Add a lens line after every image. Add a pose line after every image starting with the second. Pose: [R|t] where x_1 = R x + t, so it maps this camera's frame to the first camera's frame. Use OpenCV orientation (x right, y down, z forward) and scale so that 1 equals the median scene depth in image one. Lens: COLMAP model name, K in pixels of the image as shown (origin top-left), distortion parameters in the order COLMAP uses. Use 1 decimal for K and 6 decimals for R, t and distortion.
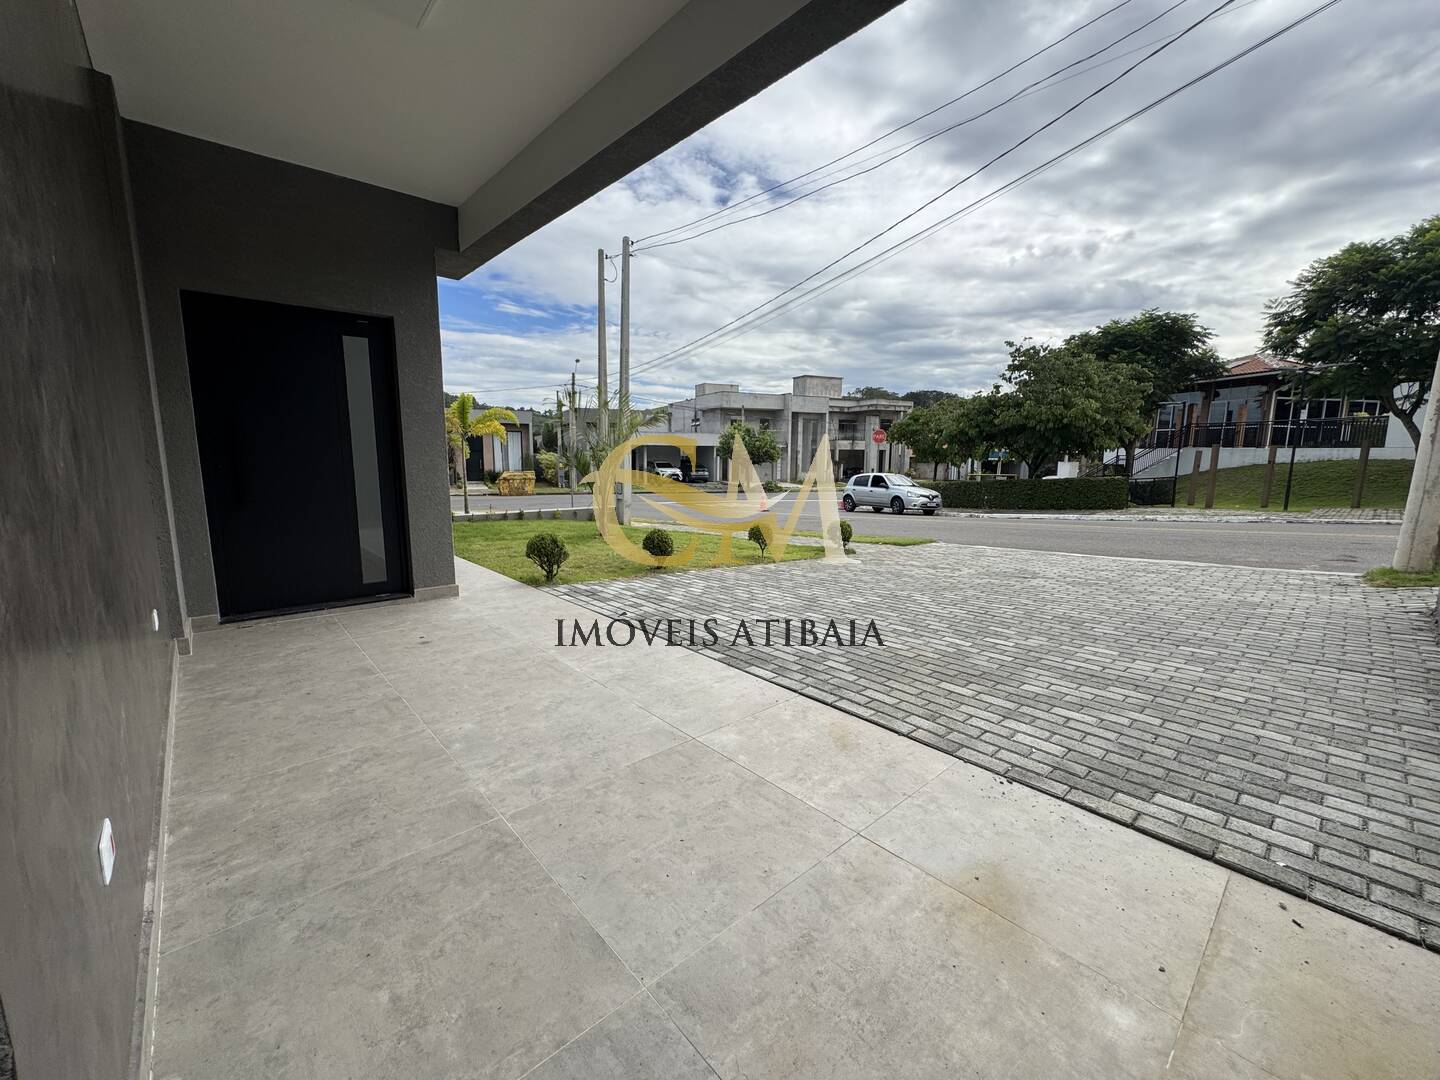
lens RADIAL K [[575.5, 0, 718.5], [0, 575.5, 538.5], [0, 0, 1]] dist [-0.001189, -0.000086]
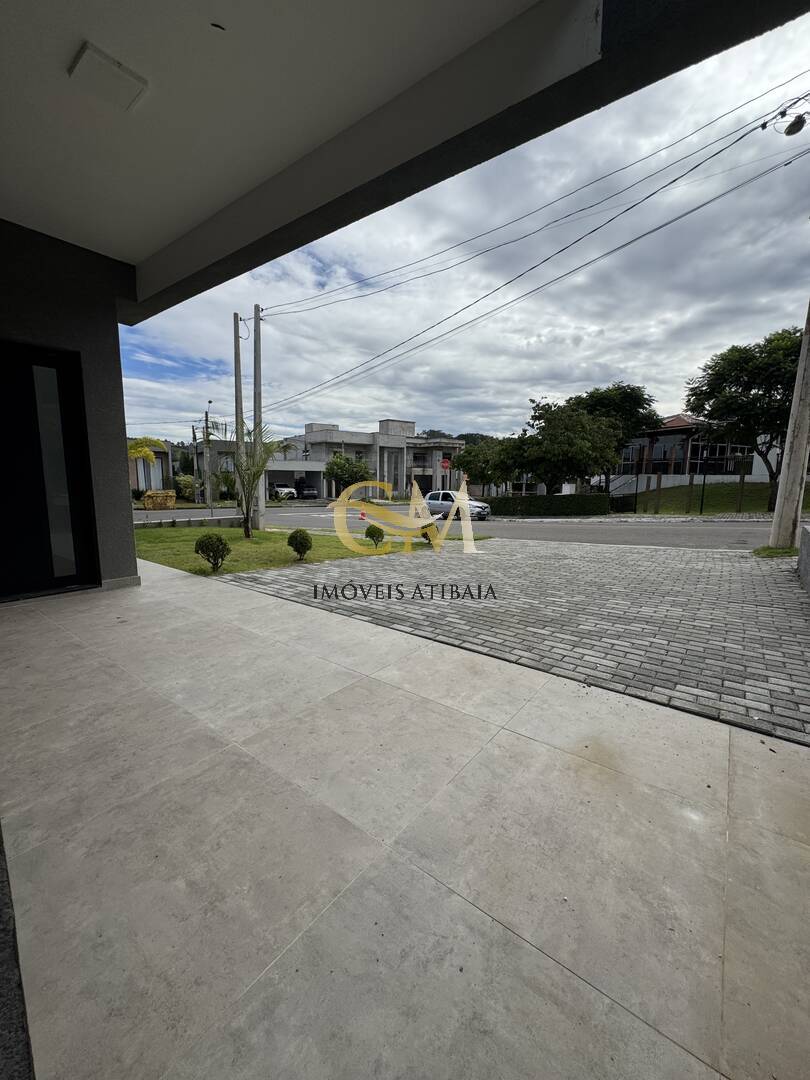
lens RADIAL K [[431.6, 0, 405.0], [0, 431.6, 540.0], [0, 0, 1]] dist [-0.001189, -0.000086]
pose [[0.982504, -0.020867, 0.185067, -0.111570], [0.021472, 0.999769, -0.001266, 0.028600], [-0.184998, 0.005218, 0.982725, -0.002366]]
